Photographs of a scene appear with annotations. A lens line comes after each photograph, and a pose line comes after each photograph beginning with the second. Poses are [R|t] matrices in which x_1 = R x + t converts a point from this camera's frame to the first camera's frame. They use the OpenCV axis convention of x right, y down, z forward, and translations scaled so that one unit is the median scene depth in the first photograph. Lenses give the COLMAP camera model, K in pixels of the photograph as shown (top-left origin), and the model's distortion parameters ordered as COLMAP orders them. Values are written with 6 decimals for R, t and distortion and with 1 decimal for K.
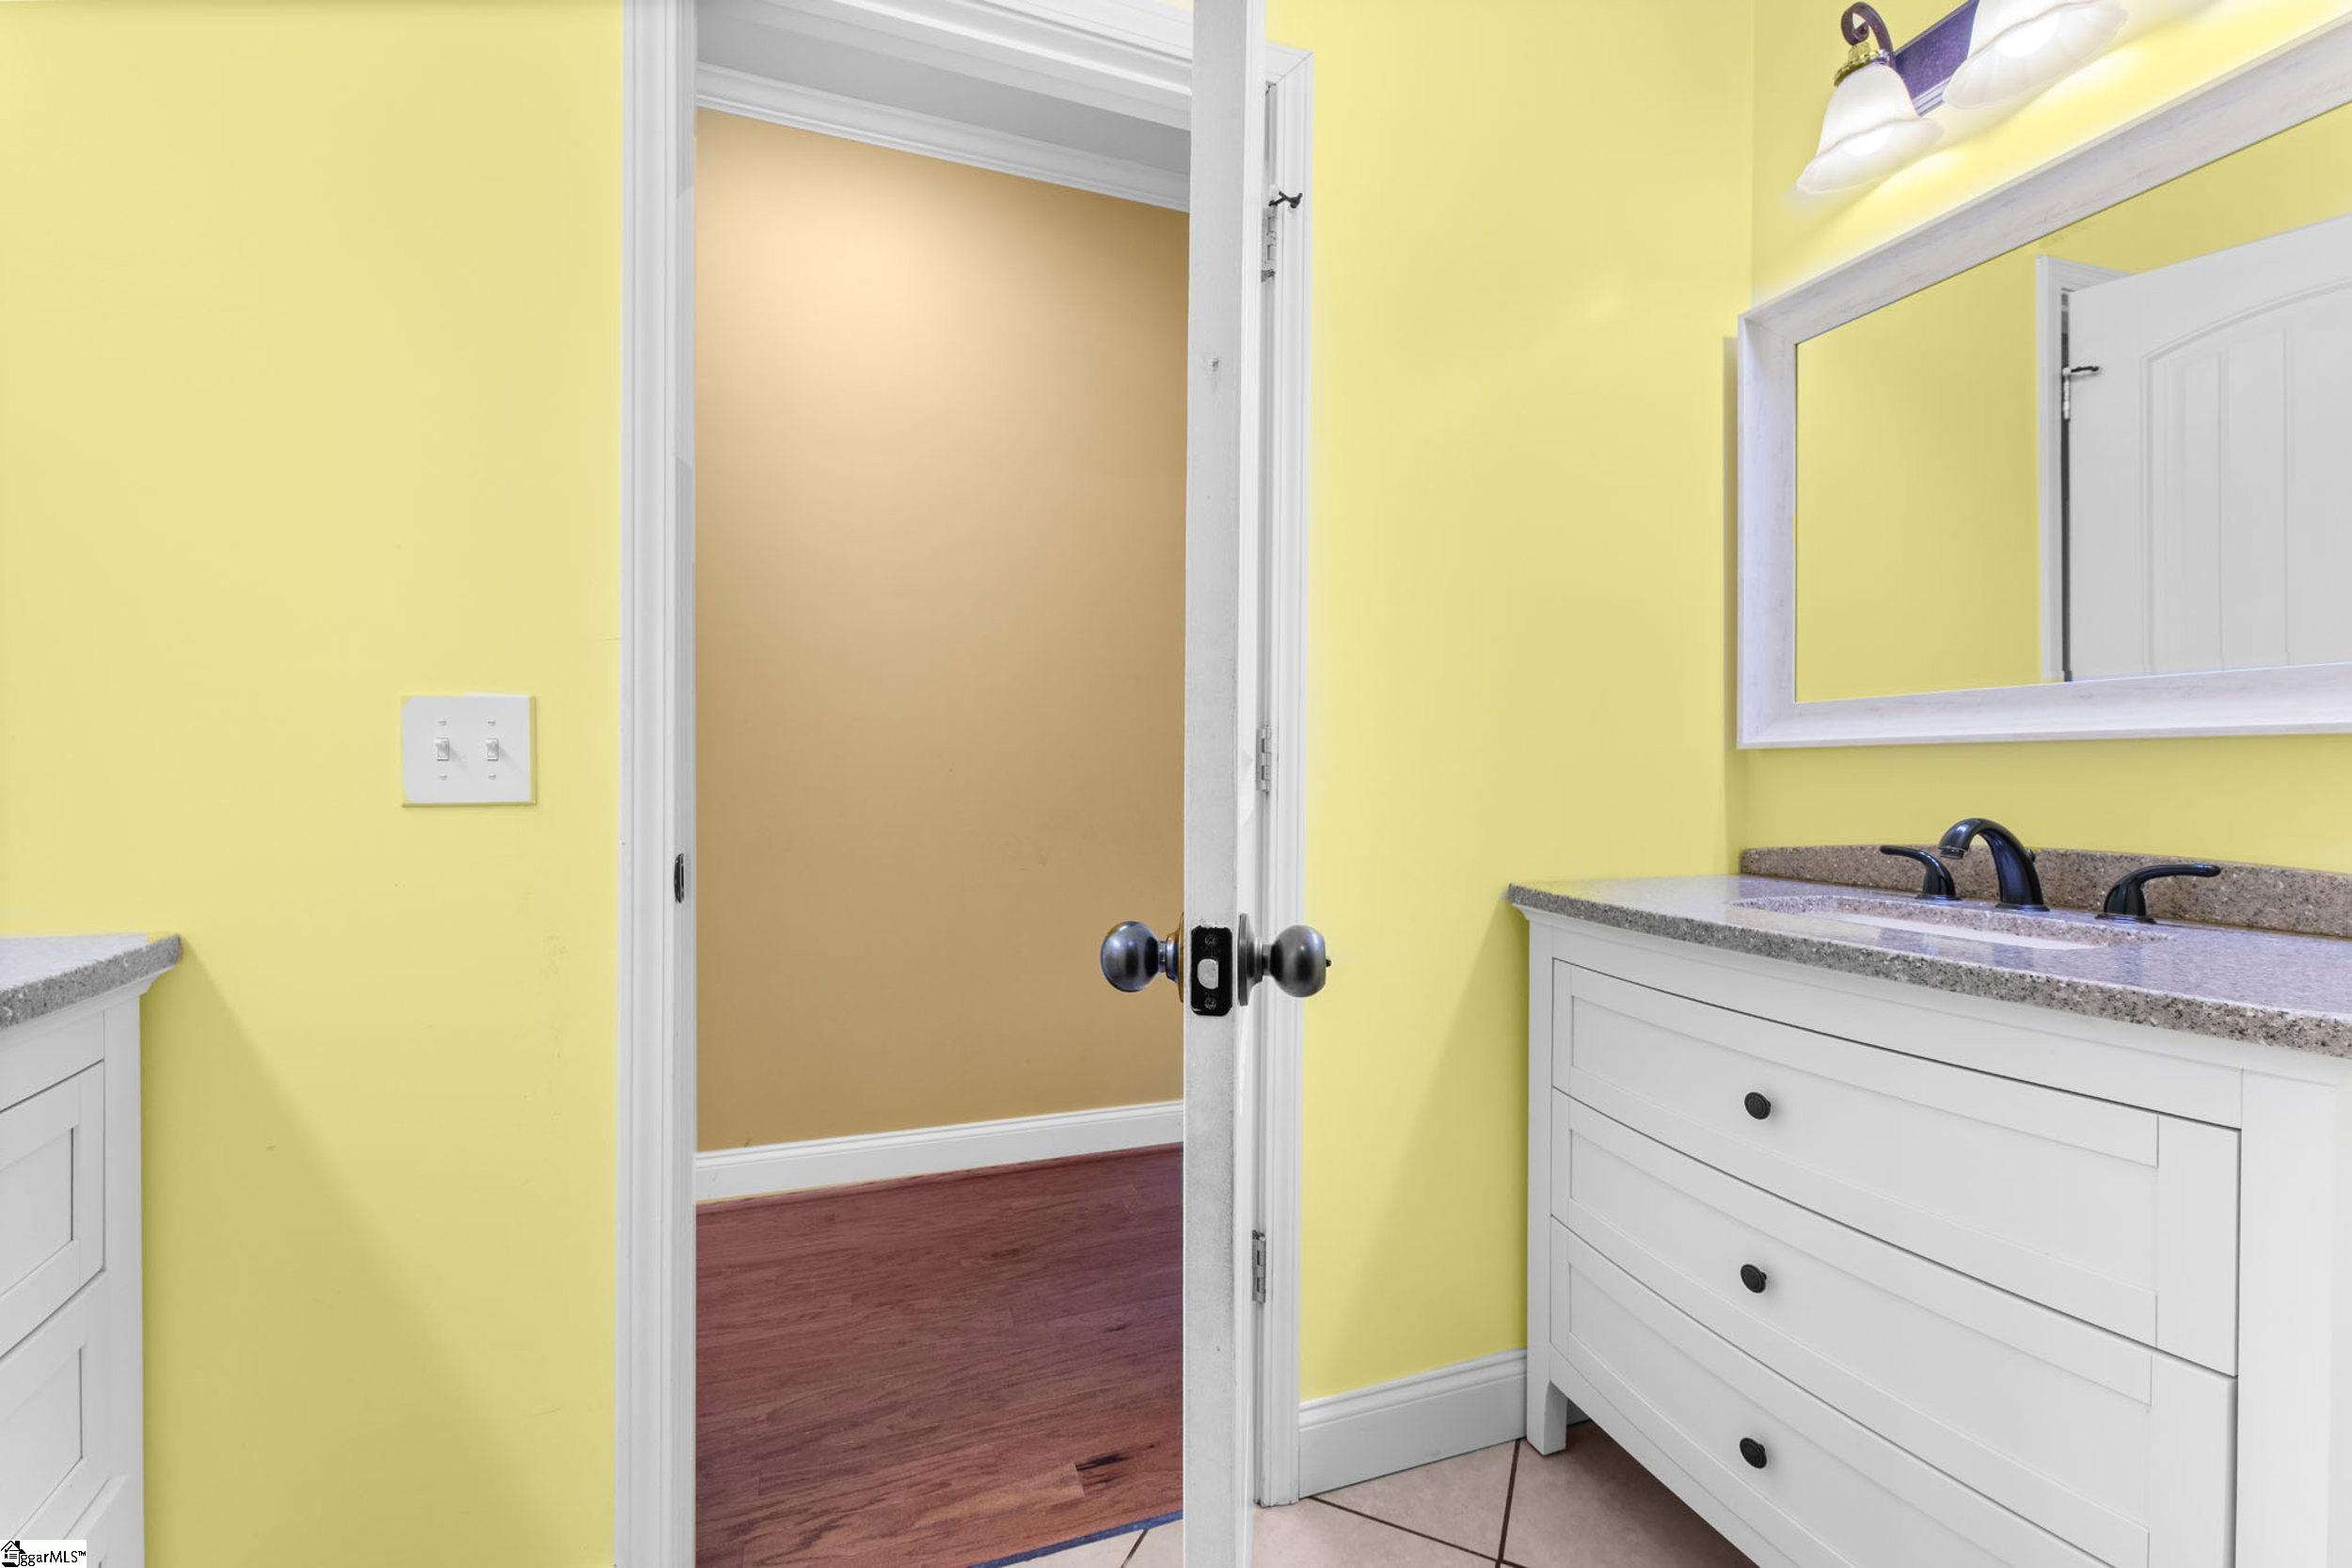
lens RADIAL K [[942.4, 0, 1168.0], [0, 942.4, 758.9], [0, 0, 1]] dist [-0.000268, 0.000264]
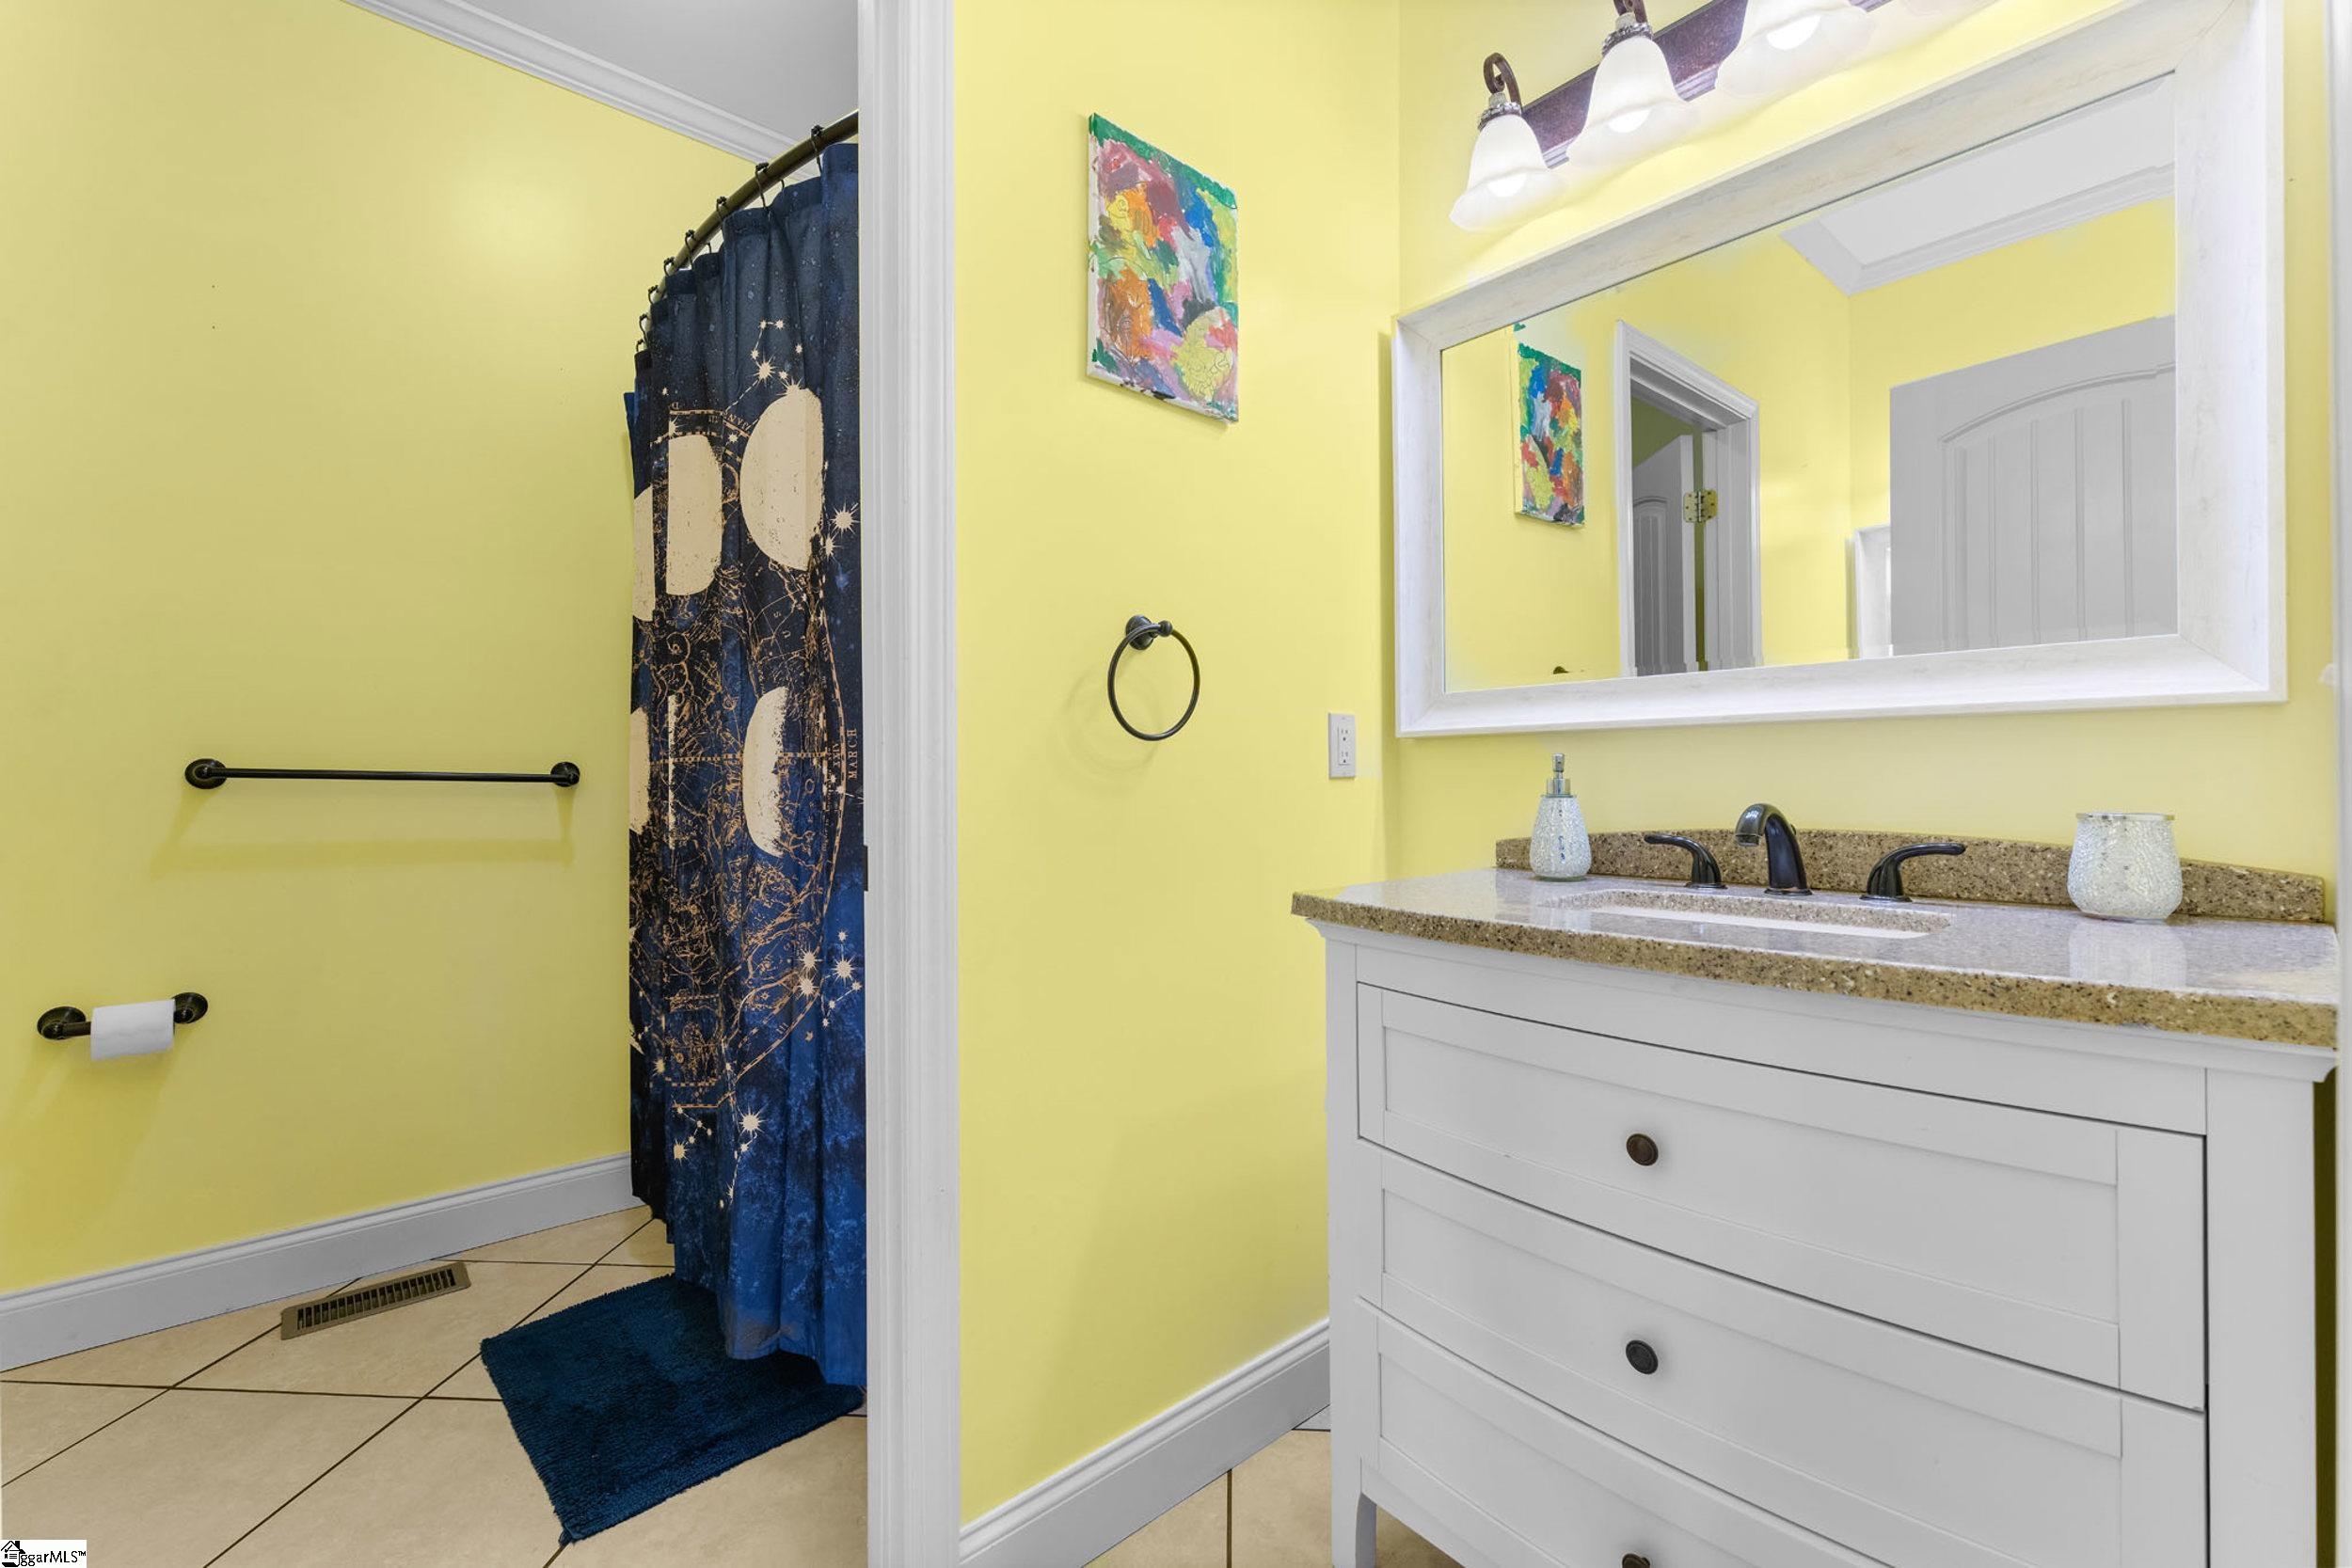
lens RADIAL K [[981.8, 0, 1177.7], [0, 981.8, 722.3], [0, 0, 1]] dist [-0.019307, -0.000111]
pose [[0.922927, 0.009549, 0.384856, -0.081377], [0.001102, 0.999623, -0.027446, 0.006216], [-0.384973, 0.025754, 0.922569, 0.278541]]
